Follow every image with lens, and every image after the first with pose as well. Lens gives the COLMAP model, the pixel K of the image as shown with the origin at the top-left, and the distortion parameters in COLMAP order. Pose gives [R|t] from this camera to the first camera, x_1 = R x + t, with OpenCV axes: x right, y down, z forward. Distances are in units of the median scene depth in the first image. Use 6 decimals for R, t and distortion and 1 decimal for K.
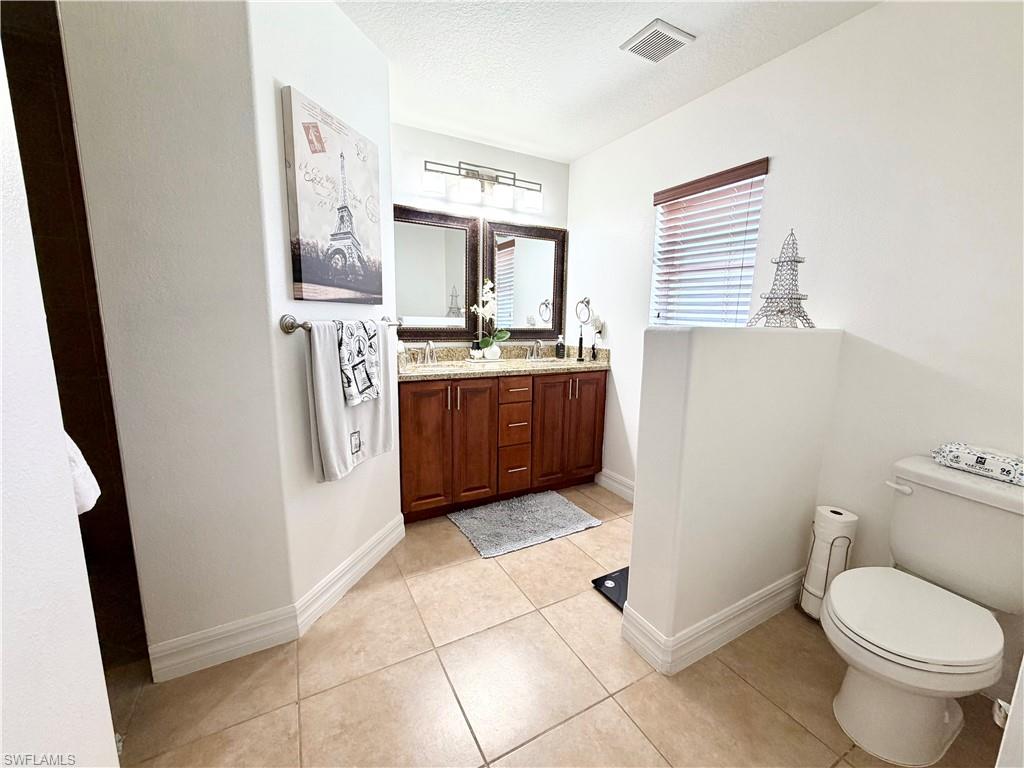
lens RADIAL K [[408.1, 0, 509.2], [0, 408.1, 385.4], [0, 0, 1]] dist [-0.000524, -0.000331]
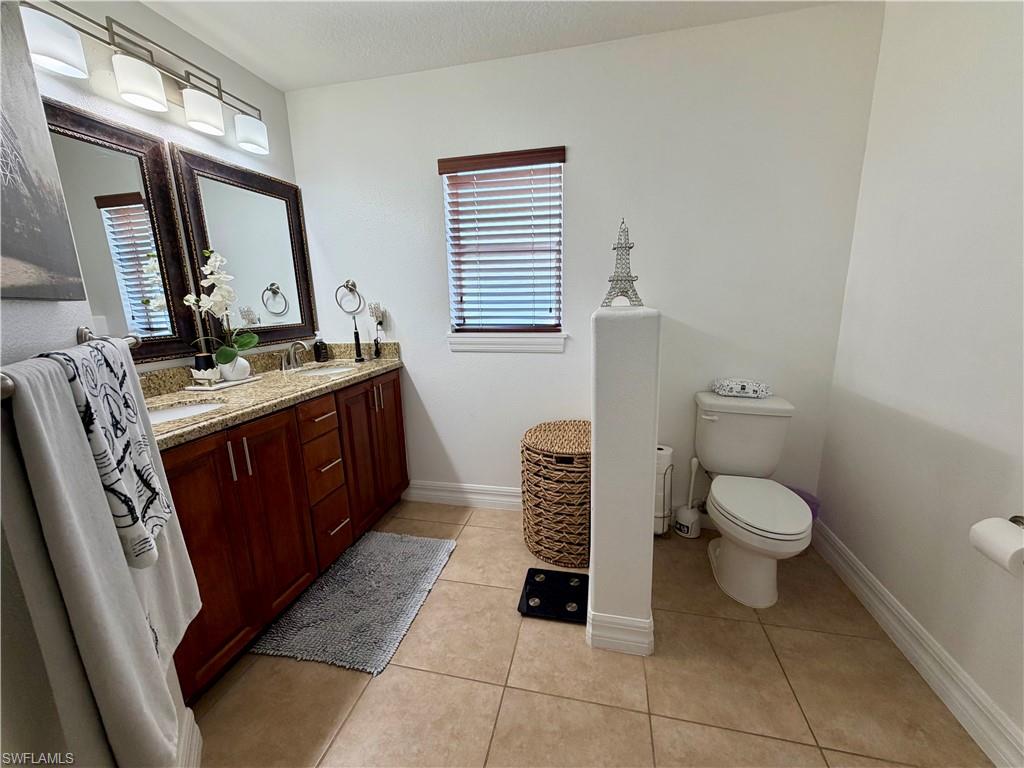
lens RADIAL K [[408.1, 0, 509.2], [0, 408.1, 385.4], [0, 0, 1]] dist [-0.000524, -0.000331]
pose [[0.660373, -0.191593, 0.726085, -0.232893], [0.161136, 0.980536, 0.112182, -0.060227], [-0.733446, 0.042917, 0.678392, 0.272380]]
